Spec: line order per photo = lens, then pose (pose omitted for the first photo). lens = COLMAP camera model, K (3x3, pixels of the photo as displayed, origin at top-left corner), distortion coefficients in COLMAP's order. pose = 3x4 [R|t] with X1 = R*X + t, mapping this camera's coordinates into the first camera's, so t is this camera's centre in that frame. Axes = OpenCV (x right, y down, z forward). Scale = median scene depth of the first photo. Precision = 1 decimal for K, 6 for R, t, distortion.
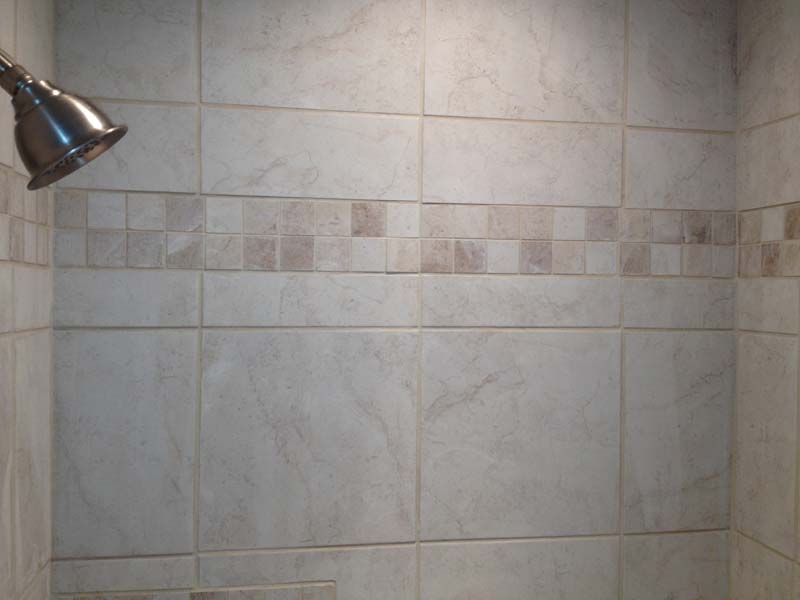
lens RADIAL K [[782.9, 0, 400.0], [0, 782.9, 300.0], [0, 0, 1]] dist [0.194844, -0.426384]
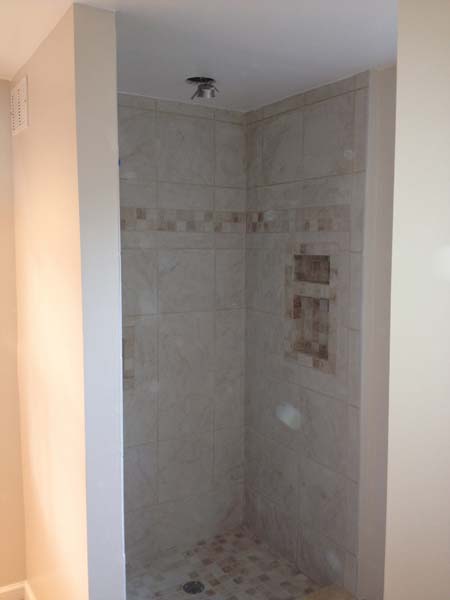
lens RADIAL K [[587.2, 0, 225.0], [0, 587.2, 300.0], [0, 0, 1]] dist [0.194844, -0.426384]
pose [[0.932070, -0.042932, 0.359726, -0.585549], [0.014970, 0.996670, 0.080161, 0.056487], [-0.361969, -0.069331, 0.929608, -1.341544]]
